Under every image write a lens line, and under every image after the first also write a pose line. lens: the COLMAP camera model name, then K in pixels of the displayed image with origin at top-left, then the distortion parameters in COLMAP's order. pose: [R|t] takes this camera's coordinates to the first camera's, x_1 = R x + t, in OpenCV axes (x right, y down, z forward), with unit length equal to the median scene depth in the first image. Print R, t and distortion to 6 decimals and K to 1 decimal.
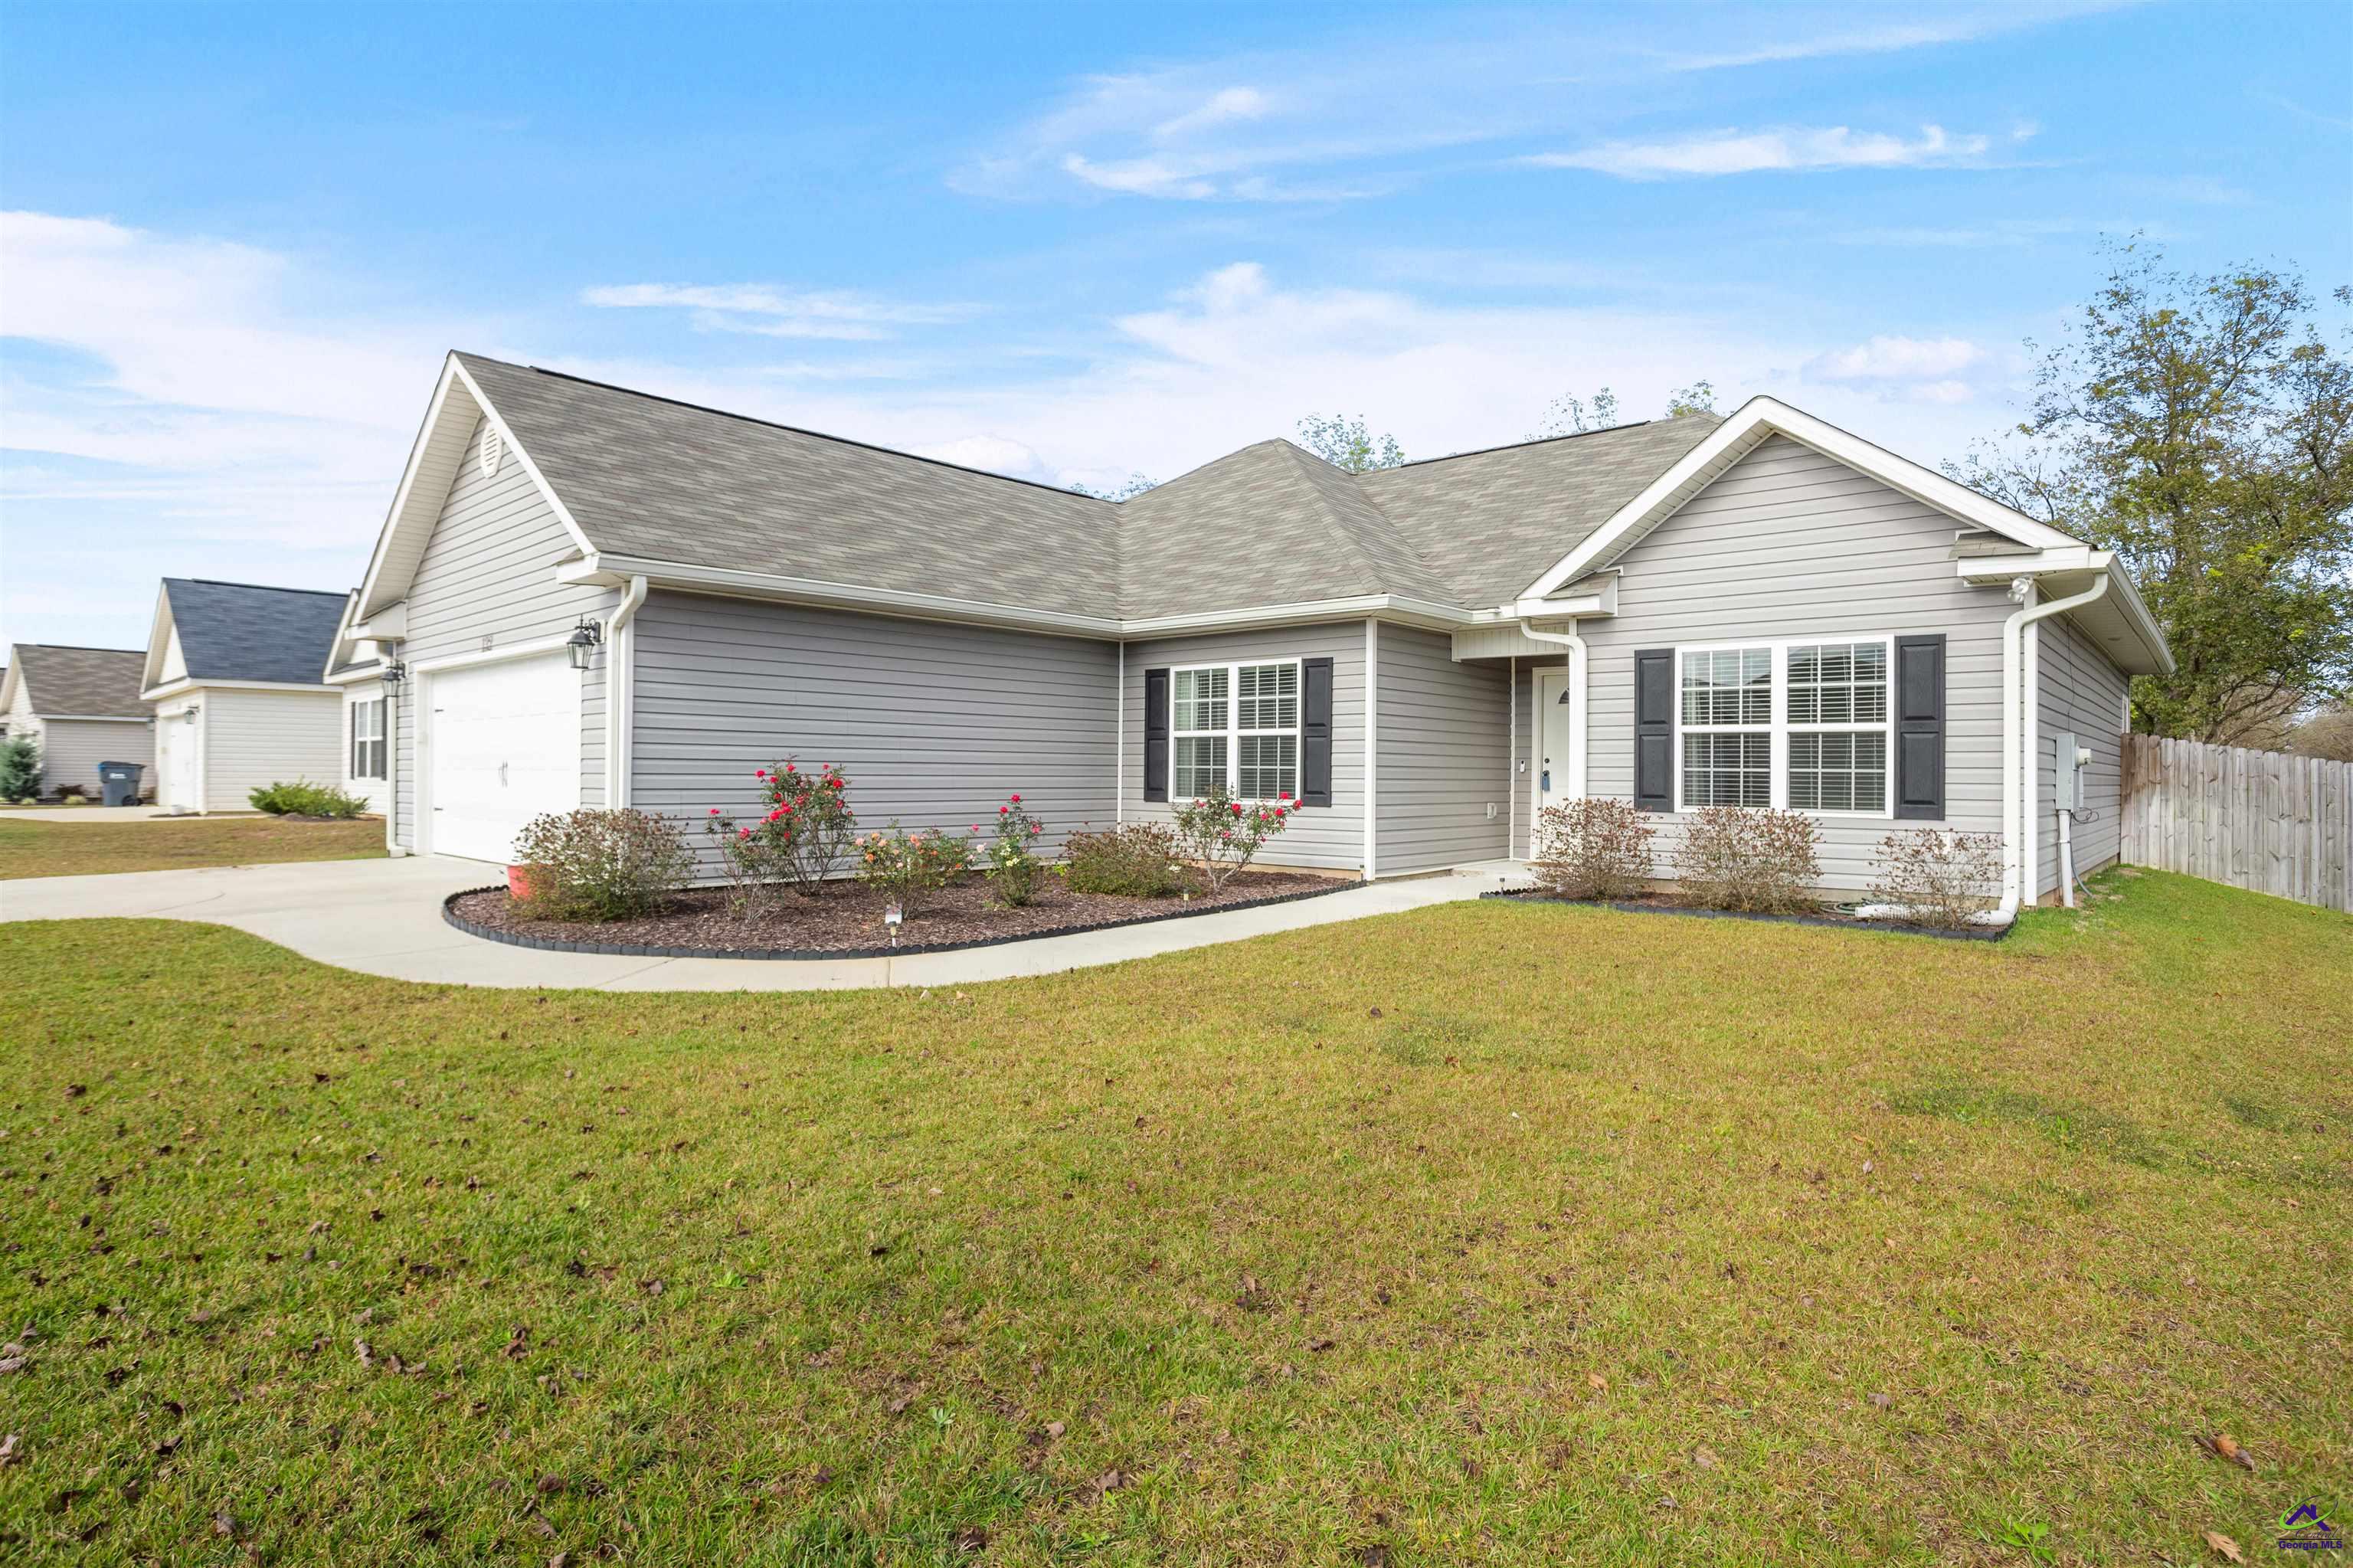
lens RADIAL K [[1169.4, 0, 1281.3], [0, 1169.4, 767.8], [0, 0, 1]] dist [-0.067686, 0.030259]
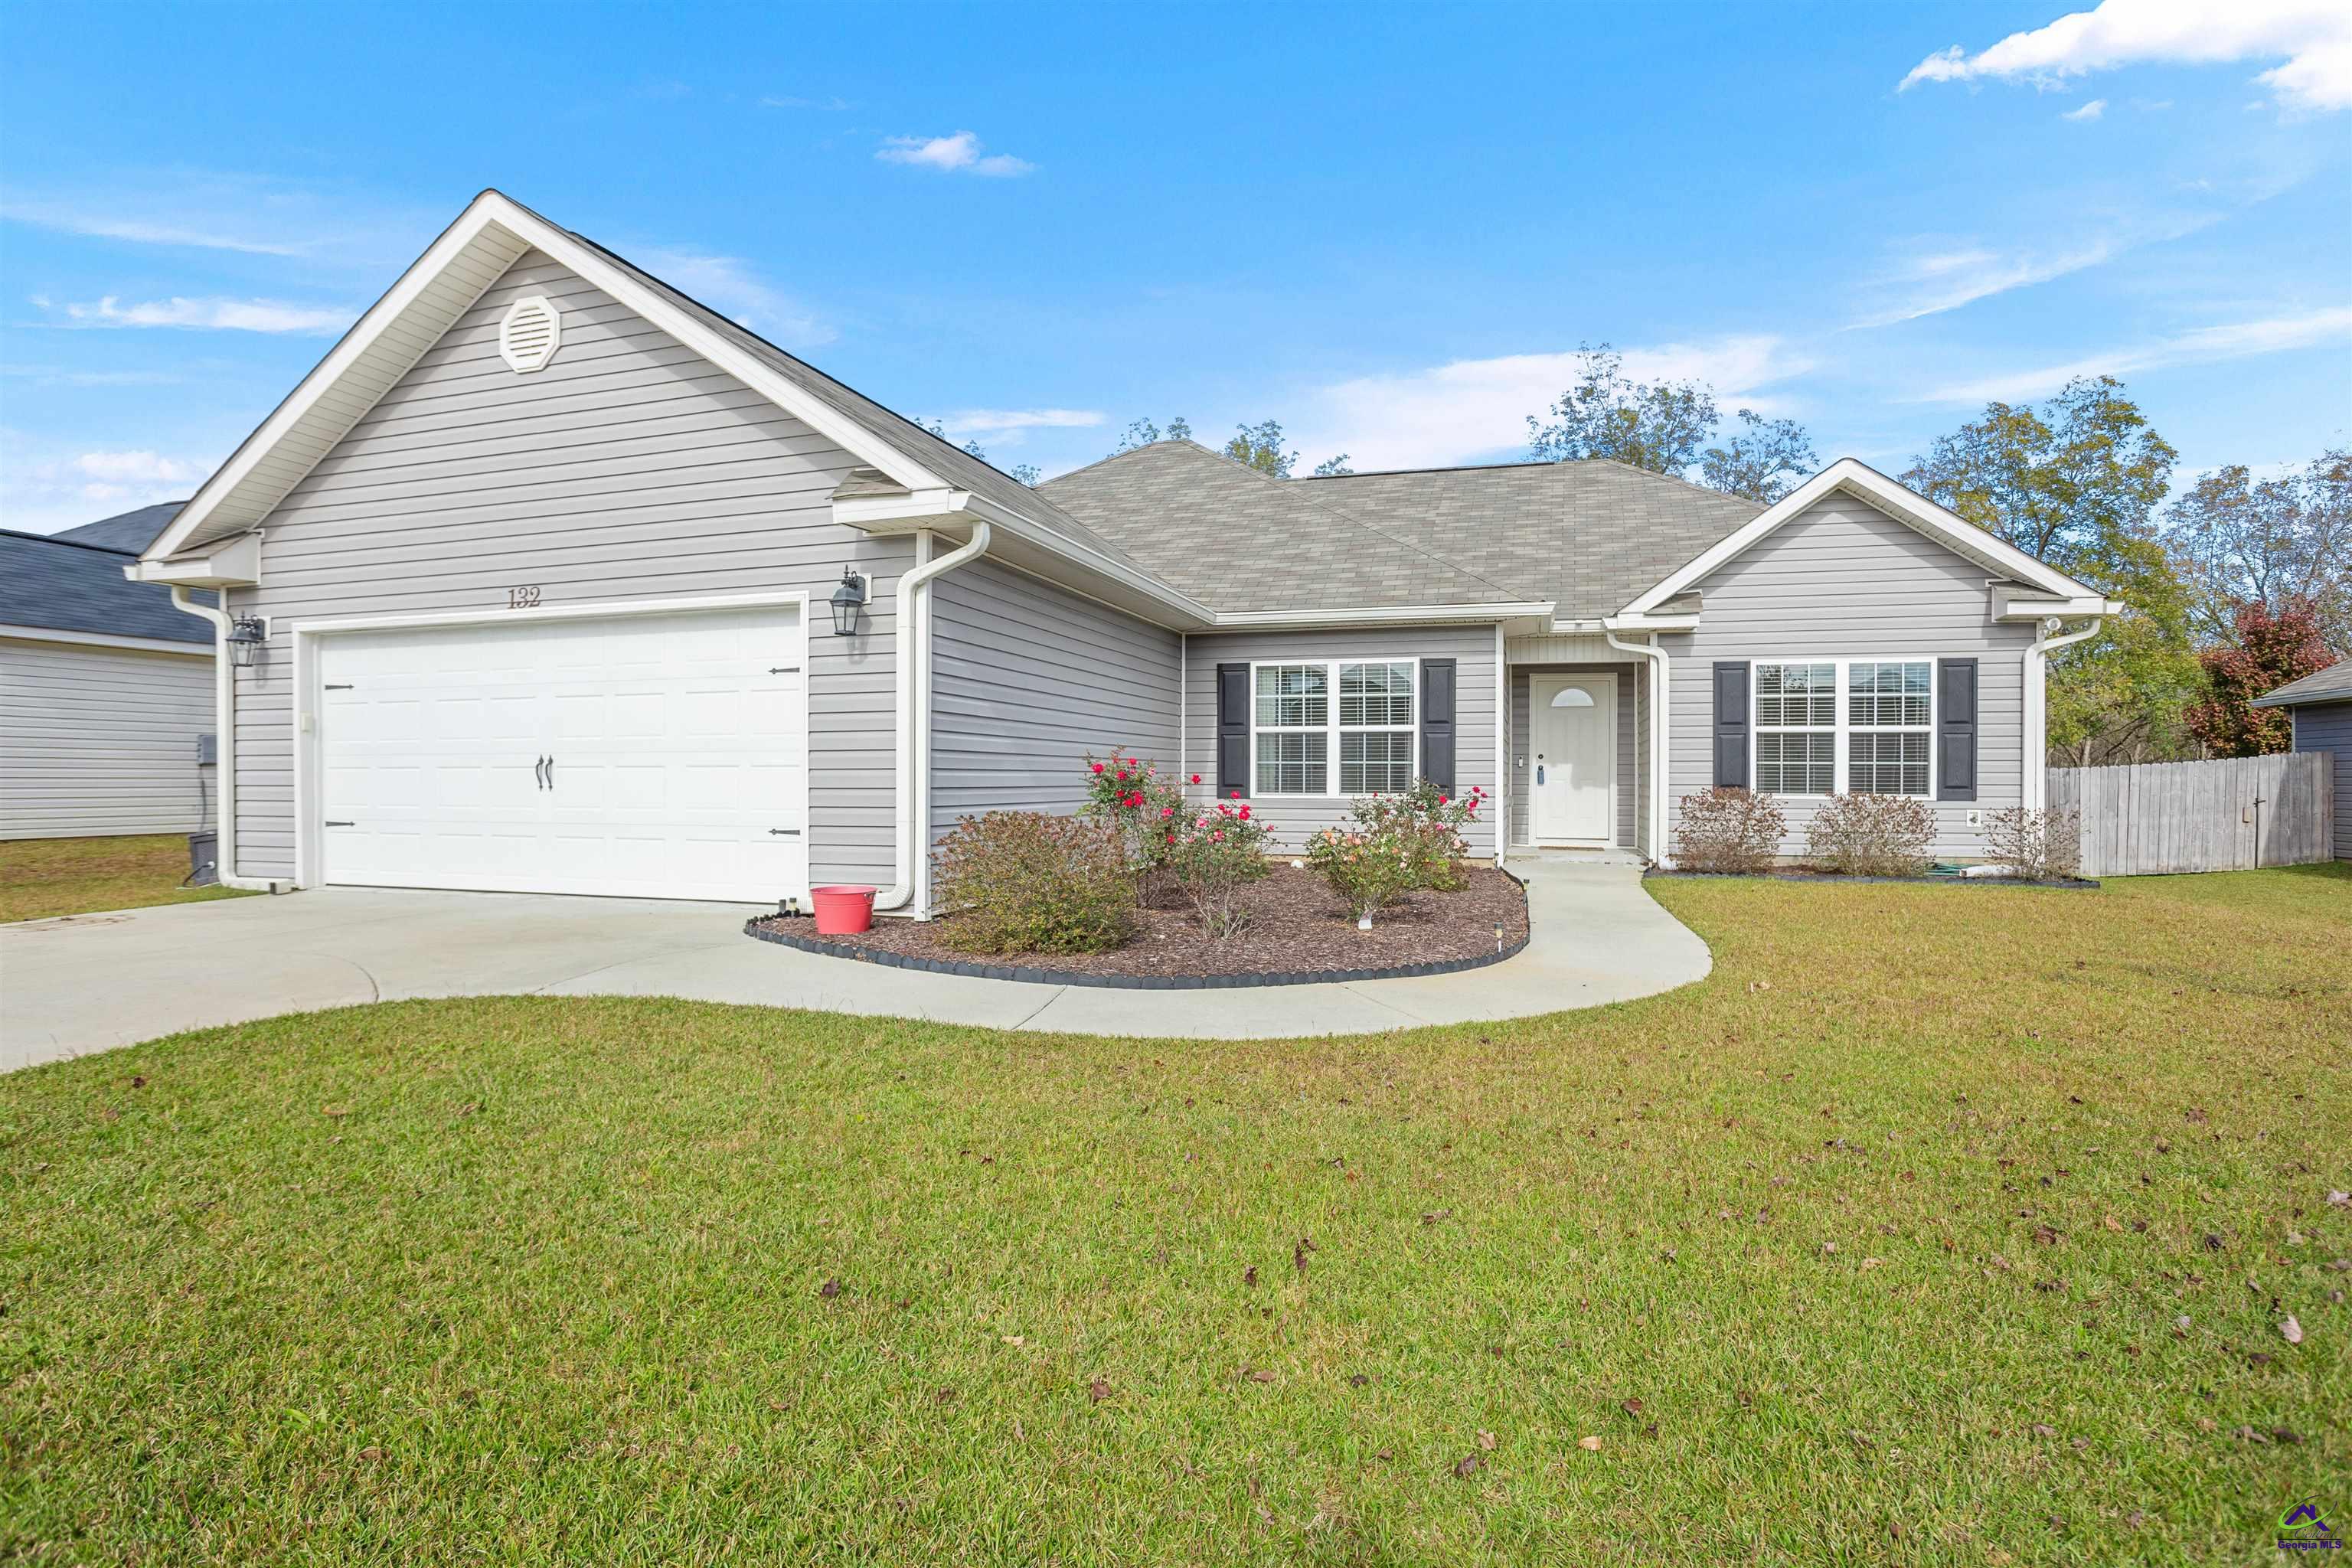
lens RADIAL K [[1104.2, 0, 1190.8], [0, 1104.2, 781.8], [0, 0, 1]] dist [-0.060466, 0.020404]
pose [[0.917682, -0.009966, 0.397190, -0.552199], [0.005172, 0.999900, 0.013138, 0.002751], [-0.397282, -0.010002, 0.917642, 0.175904]]
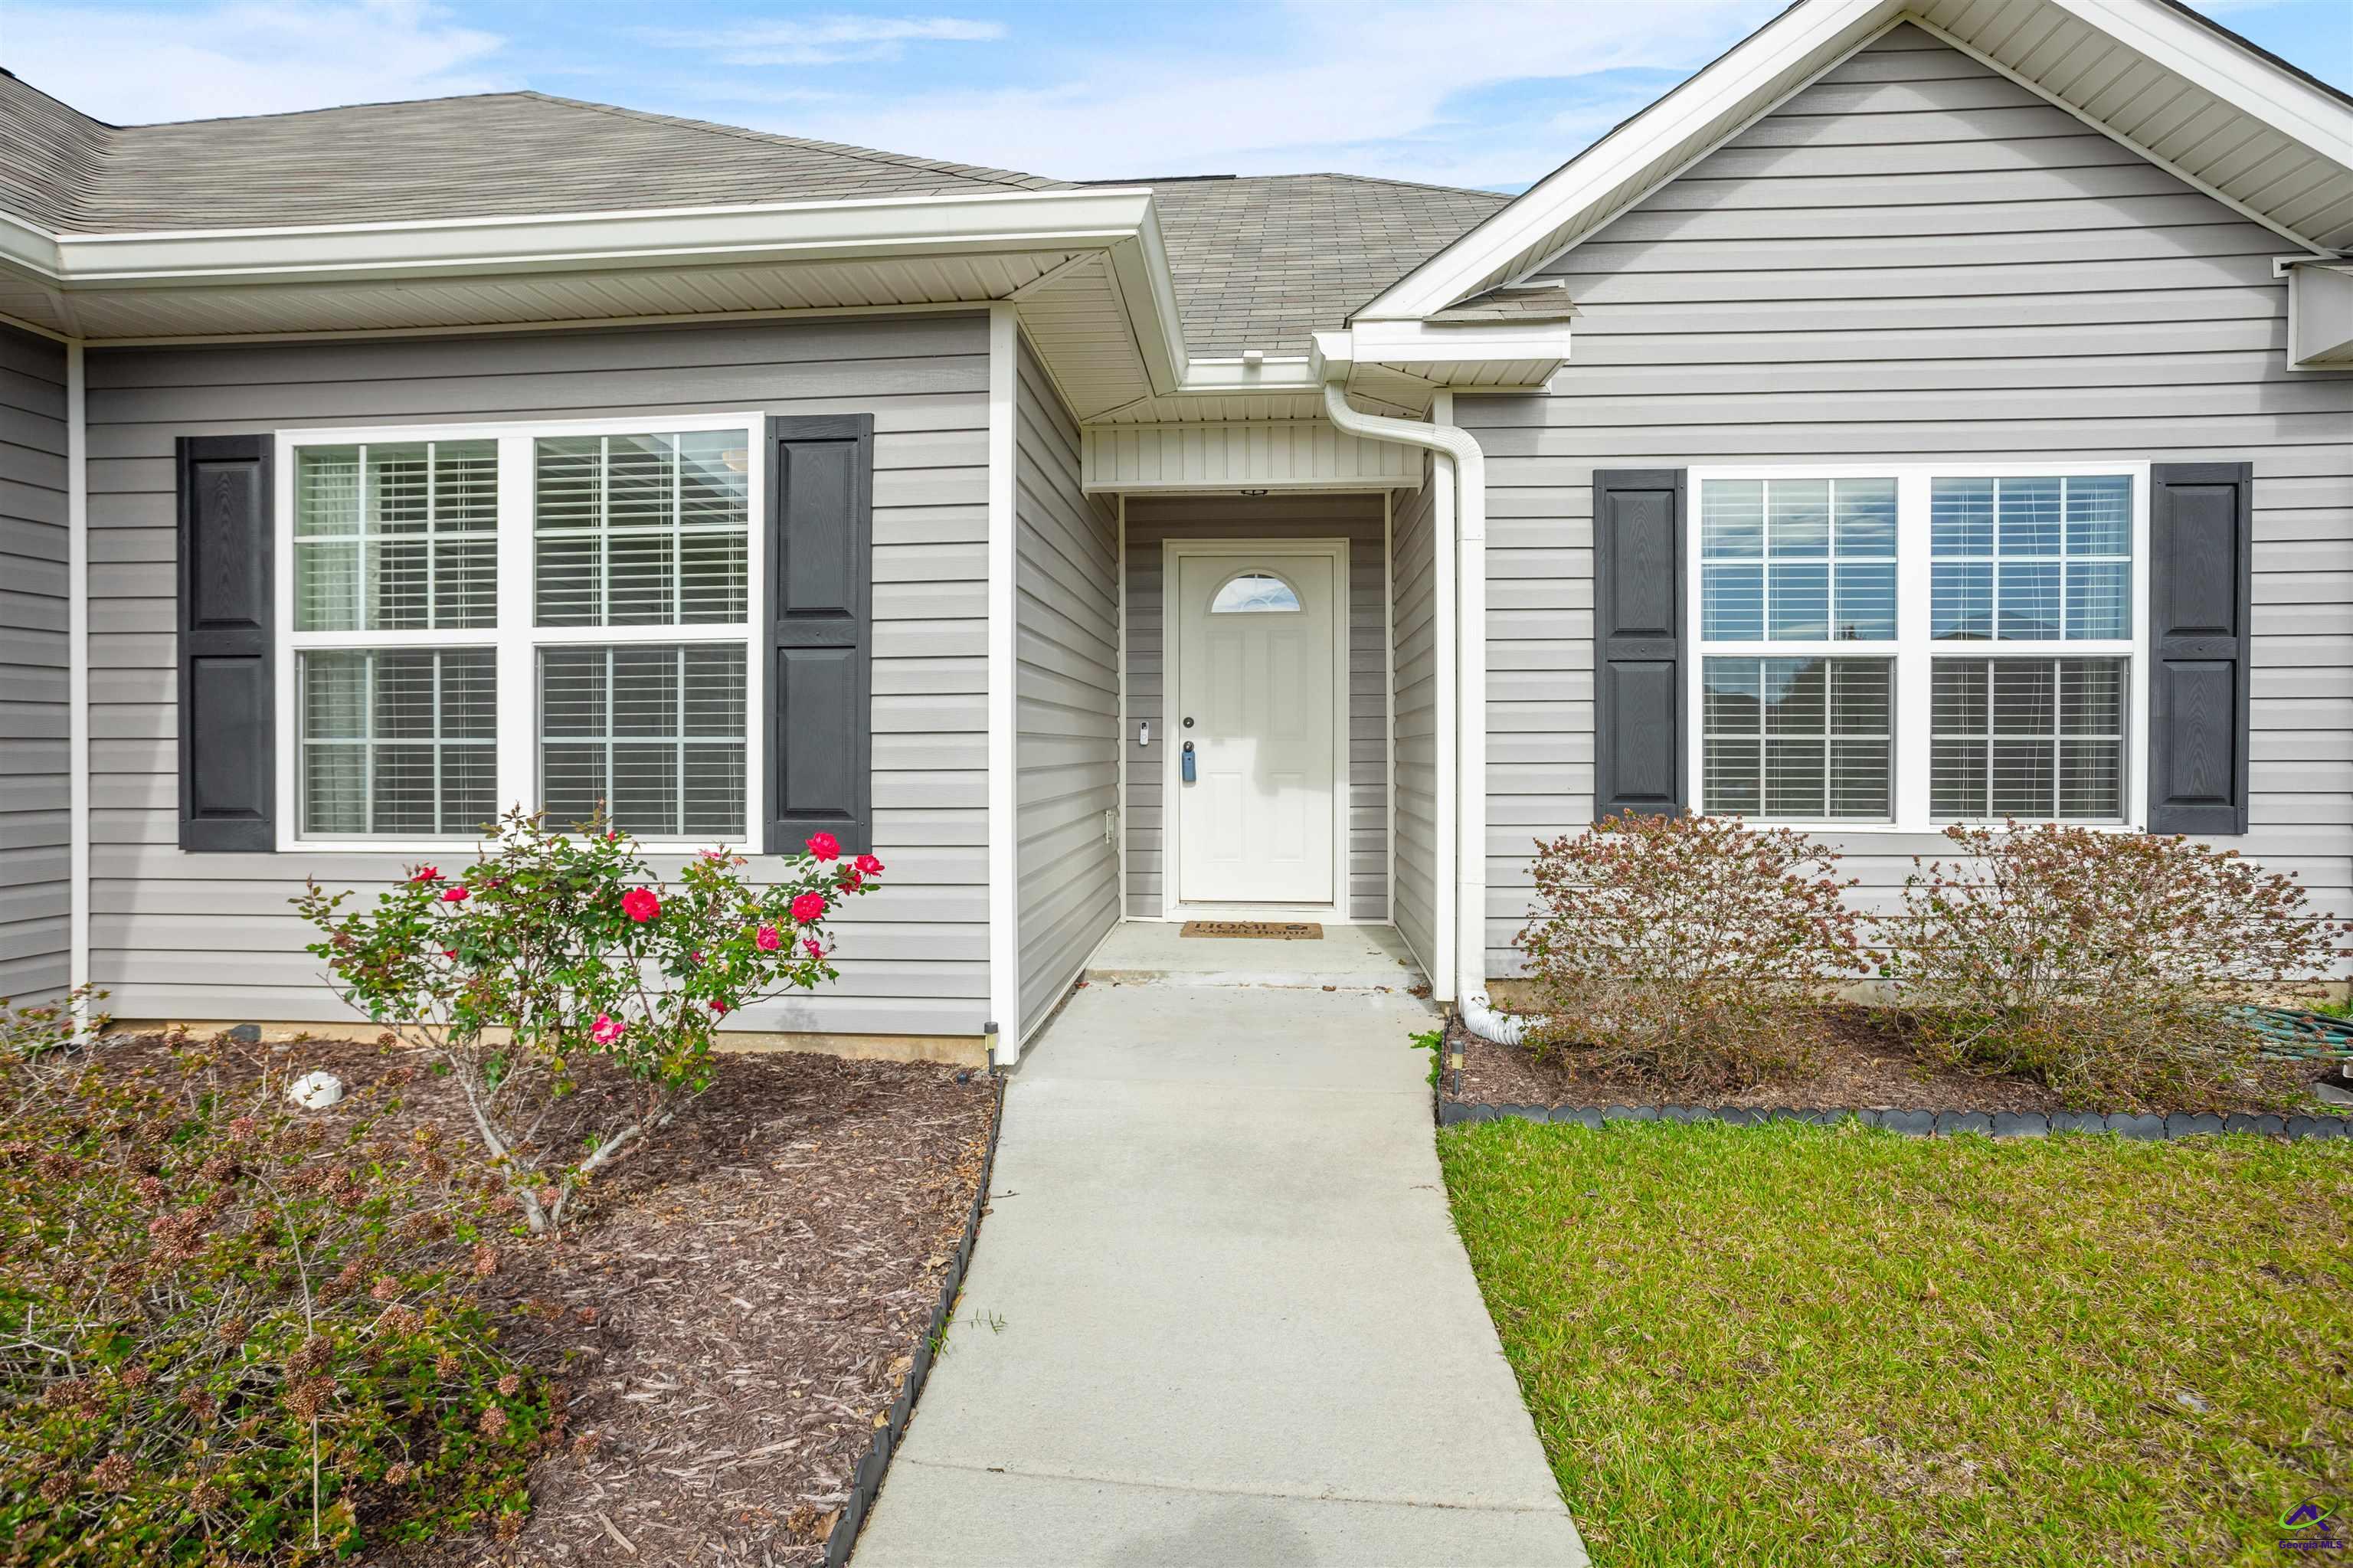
lens RADIAL K [[1093.2, 0, 1128.5], [0, 1093.2, 766.7], [0, 0, 1]] dist [-0.030712, 0.000895]
pose [[0.832320, -0.021175, 0.553891, -0.069348], [0.007863, 0.999621, 0.026399, 0.000140], [-0.554240, -0.017618, 0.832170, 0.669278]]
